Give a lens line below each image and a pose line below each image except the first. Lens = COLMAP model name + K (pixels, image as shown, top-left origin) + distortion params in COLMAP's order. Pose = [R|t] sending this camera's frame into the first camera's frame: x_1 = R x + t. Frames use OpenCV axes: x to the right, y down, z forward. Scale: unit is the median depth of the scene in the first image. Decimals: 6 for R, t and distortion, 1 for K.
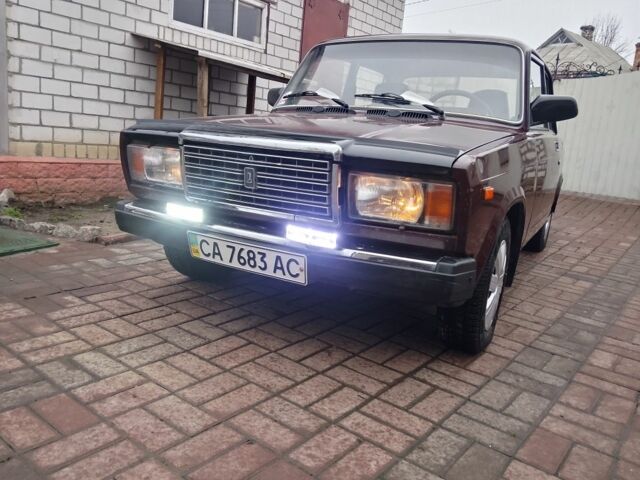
lens RADIAL K [[510.0, 0, 320.0], [0, 510.0, 240.0], [0, 0, 1]] dist [0.065553, -0.130548]
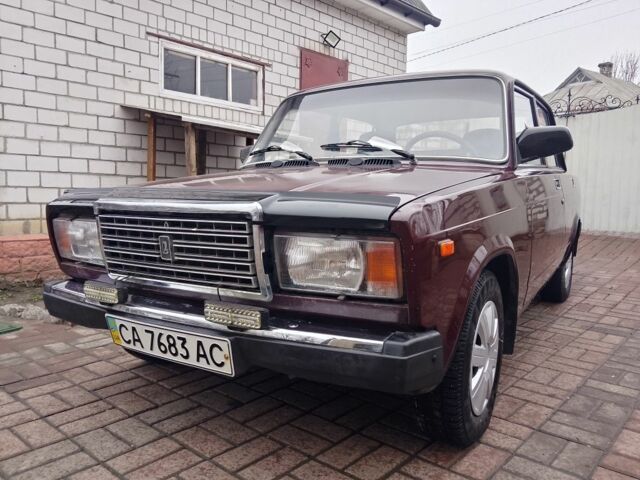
lens RADIAL K [[510.0, 0, 320.0], [0, 510.0, 240.0], [0, 0, 1]] dist [0.065553, -0.130548]
pose [[0.995655, -0.068317, -0.063270, 0.131864], [0.061045, 0.992000, -0.110496, -0.020051], [0.070312, 0.106153, 0.991861, 0.140447]]
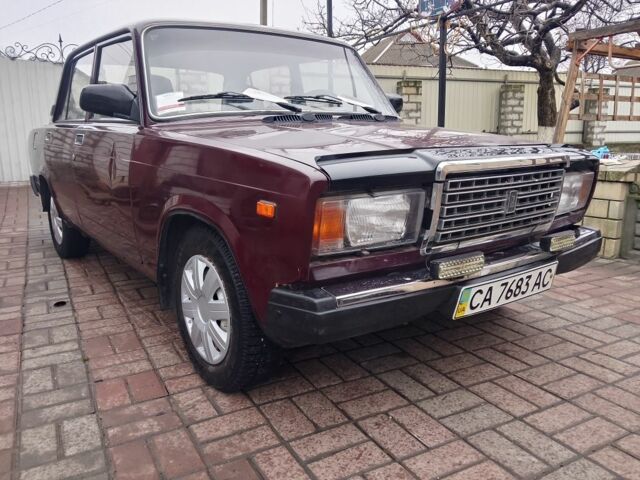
lens RADIAL K [[531.3, 0, 320.0], [0, 531.3, 240.0], [0, 0, 1]] dist [-0.001530, -0.001044]
pose [[0.402077, -0.264671, 0.876518, -0.863295], [0.234338, 0.955171, 0.180926, -0.237676], [-0.885110, 0.132655, 0.446075, 0.692261]]
